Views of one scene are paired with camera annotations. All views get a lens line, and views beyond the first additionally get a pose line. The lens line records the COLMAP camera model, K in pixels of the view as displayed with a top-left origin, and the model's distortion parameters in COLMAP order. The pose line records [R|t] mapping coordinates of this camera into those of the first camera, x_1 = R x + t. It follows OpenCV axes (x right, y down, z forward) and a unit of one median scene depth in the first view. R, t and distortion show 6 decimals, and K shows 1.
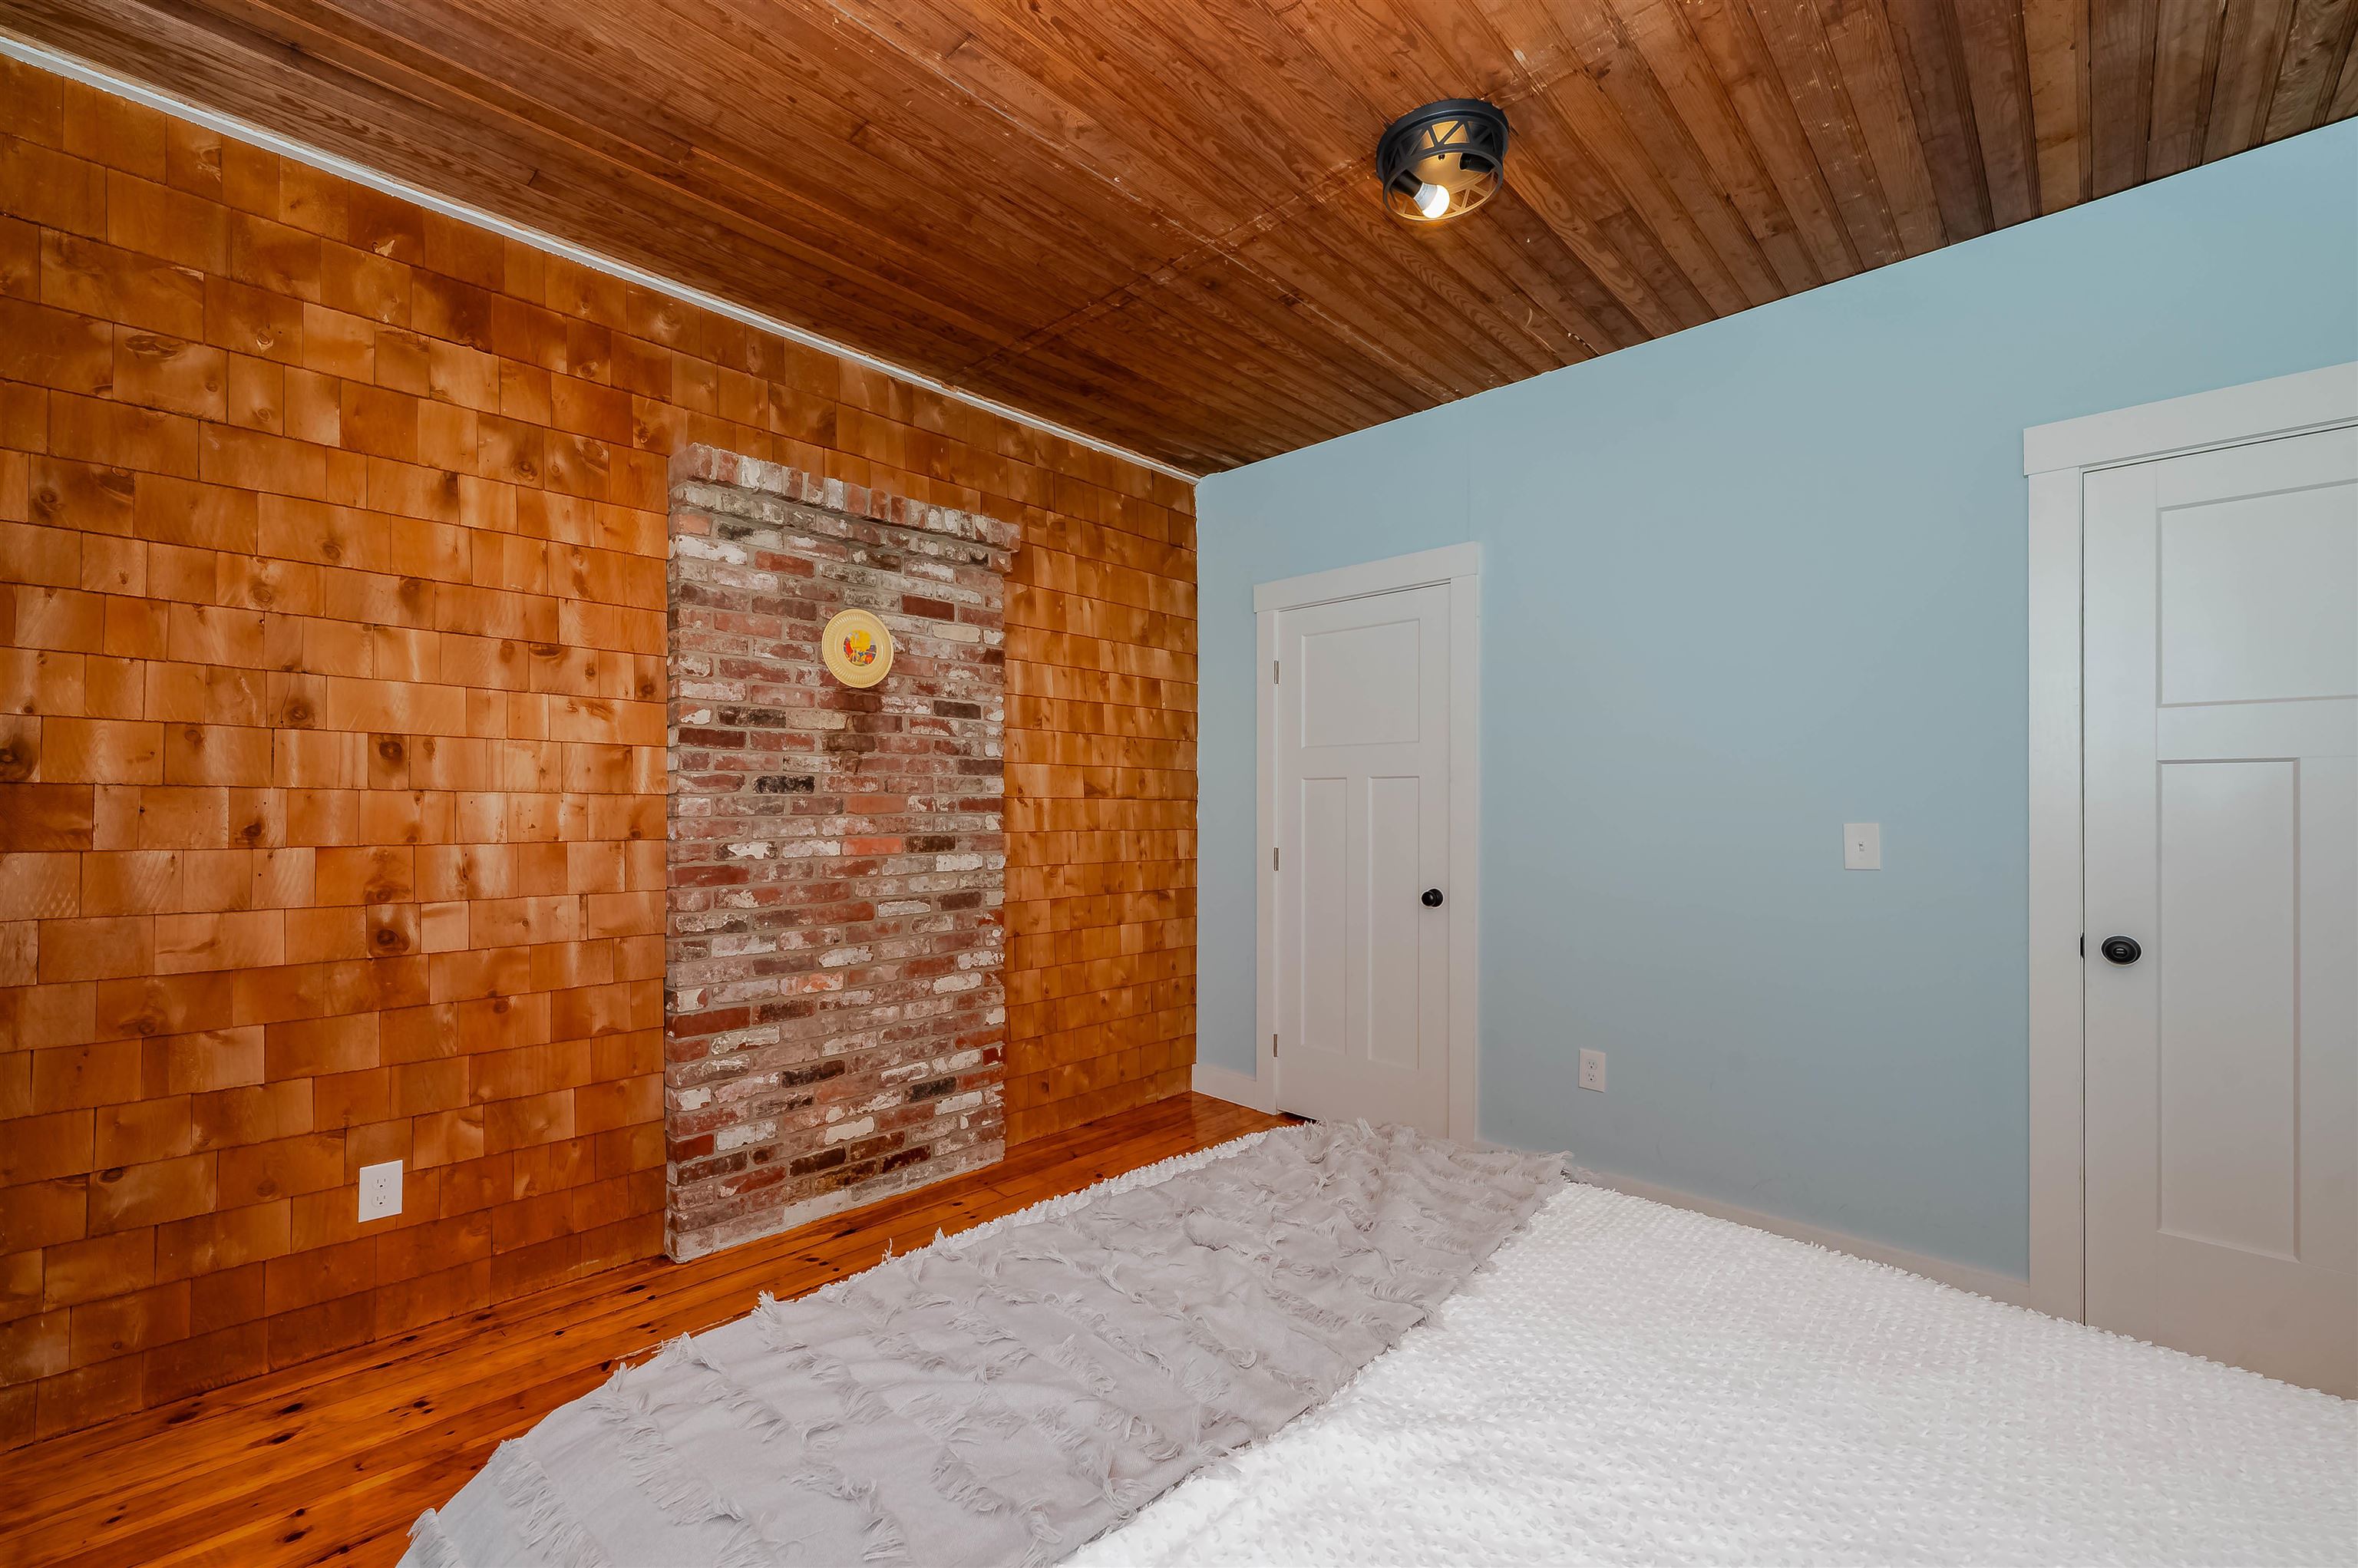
lens RADIAL K [[958.4, 0, 1197.6], [0, 958.4, 794.3], [0, 0, 1]] dist [0.000861, 0.000320]
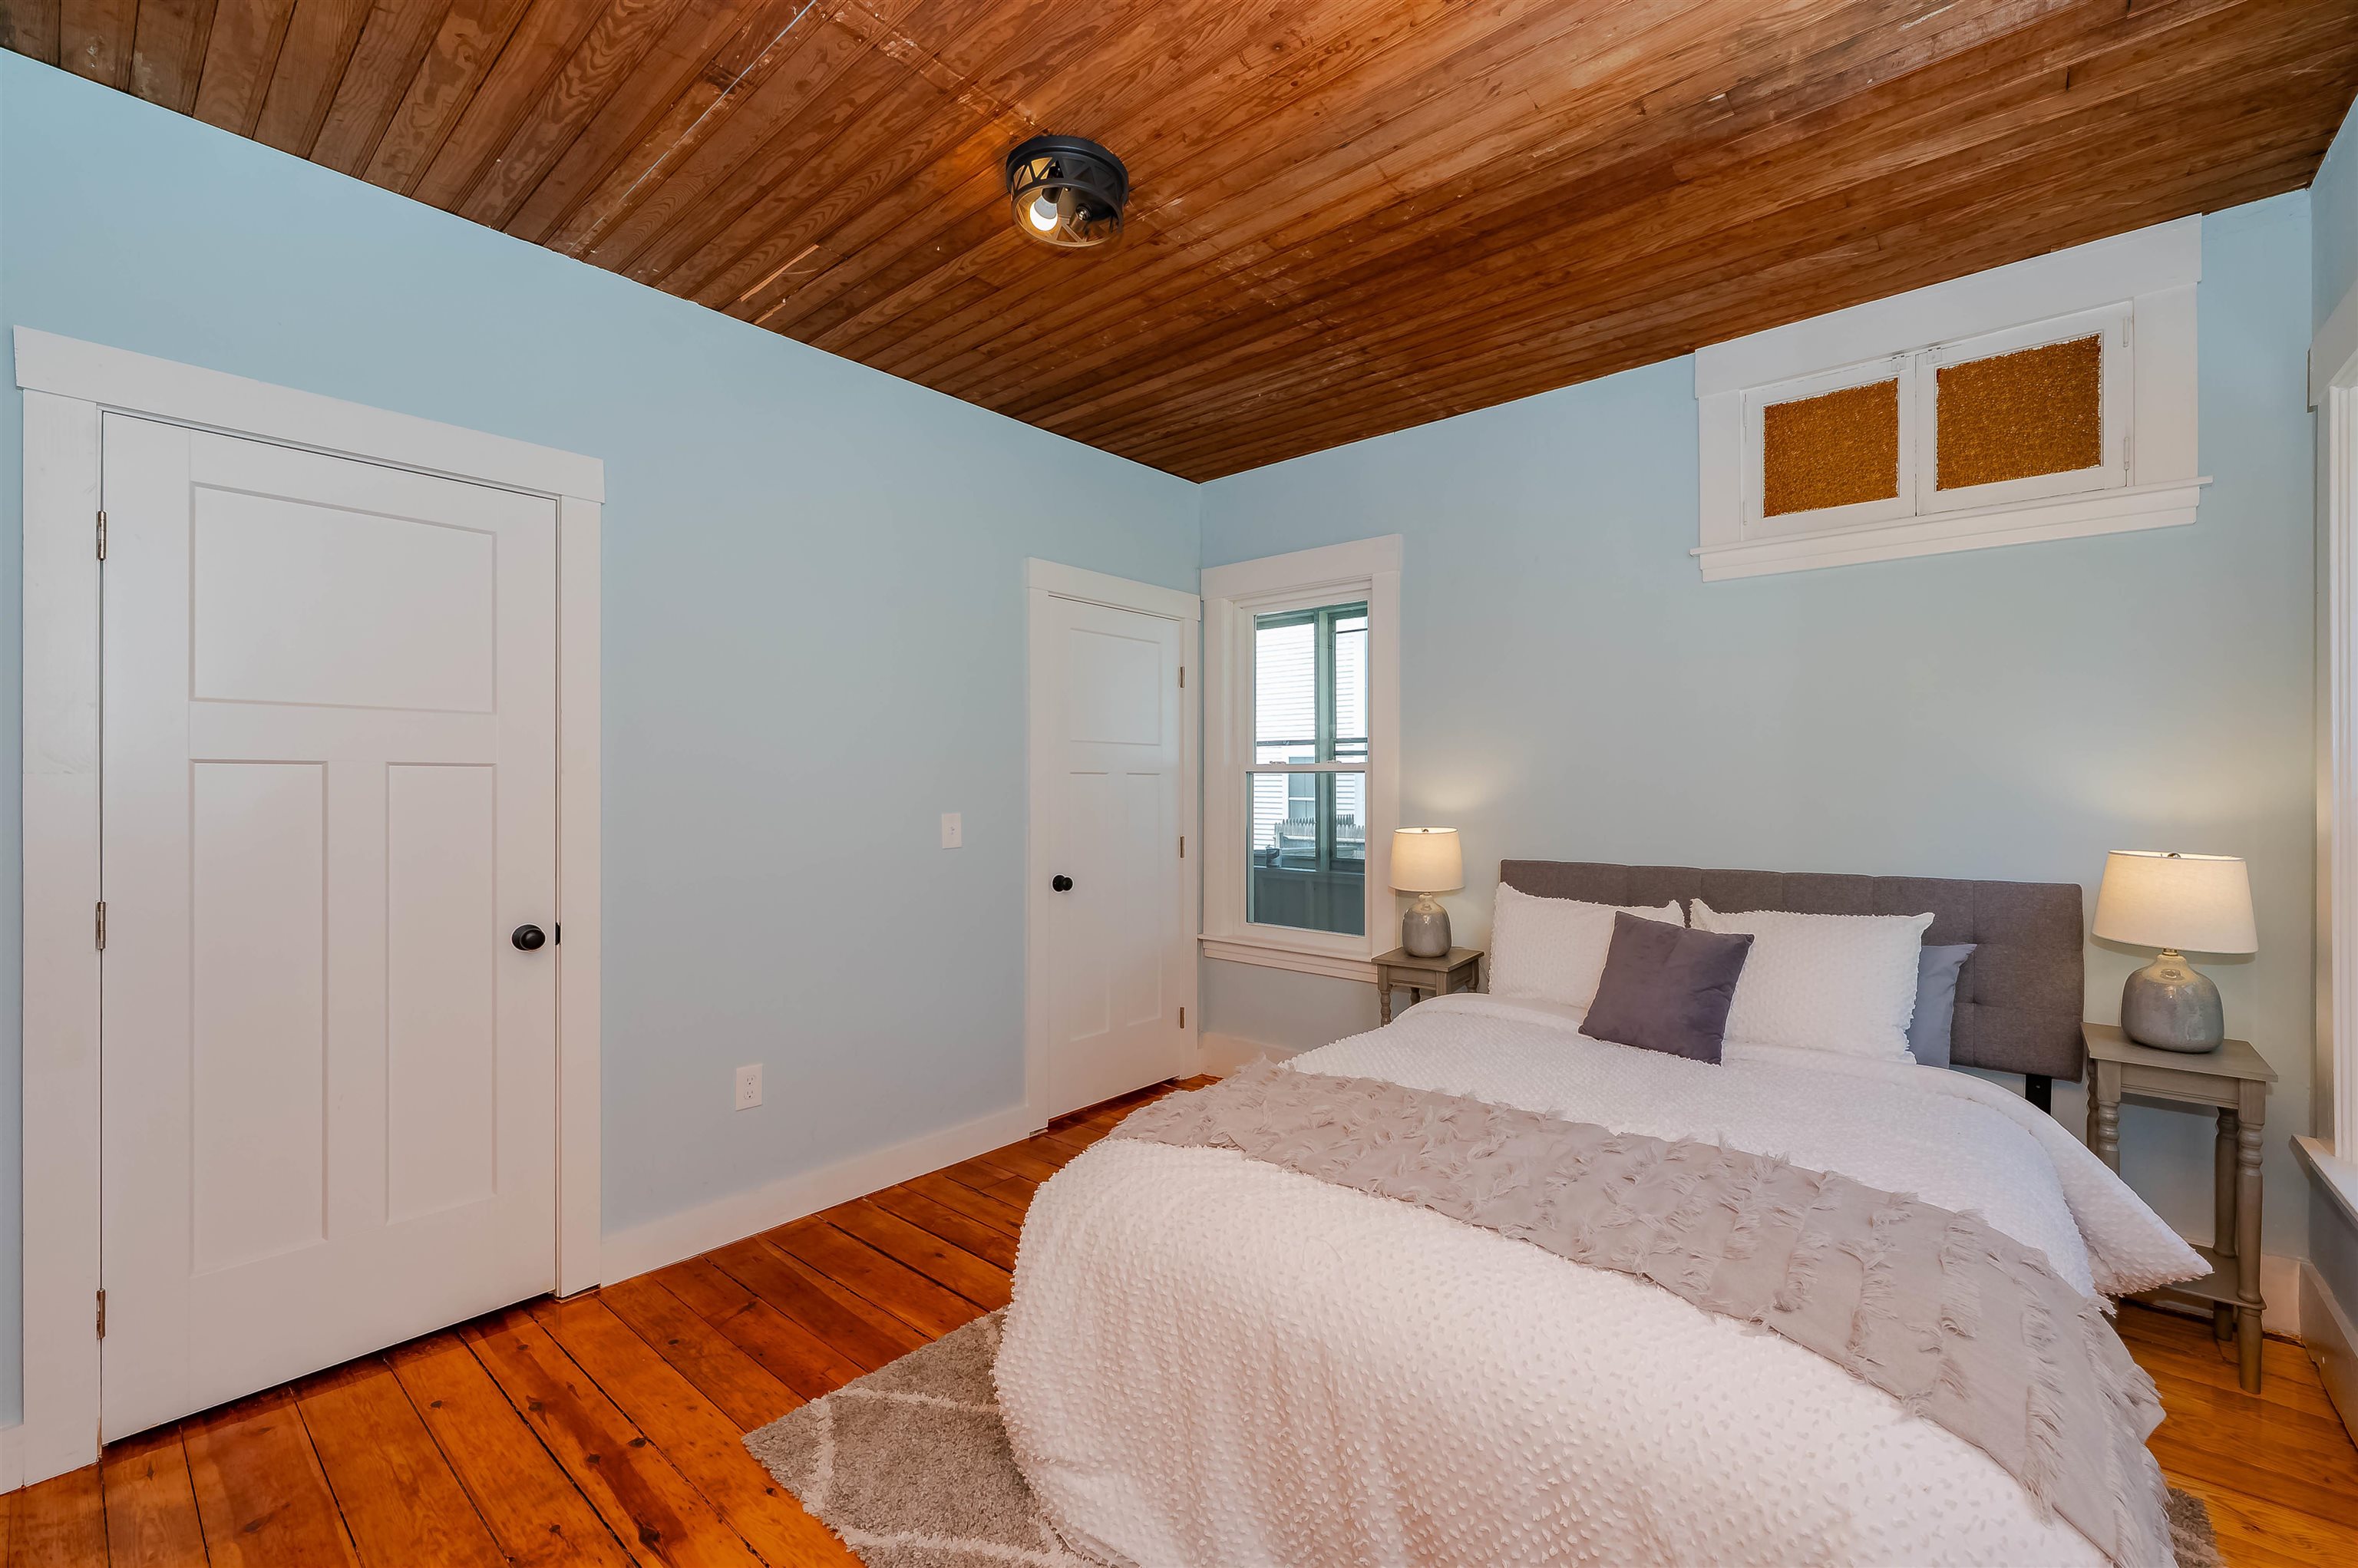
lens RADIAL K [[958.4, 0, 1197.6], [0, 958.4, 794.3], [0, 0, 1]] dist [0.000861, 0.000320]
pose [[-0.046348, -0.003628, 0.998919, -0.646518], [-0.001937, 0.999992, 0.003542, -0.001670], [-0.998923, -0.001771, -0.046355, 0.725384]]
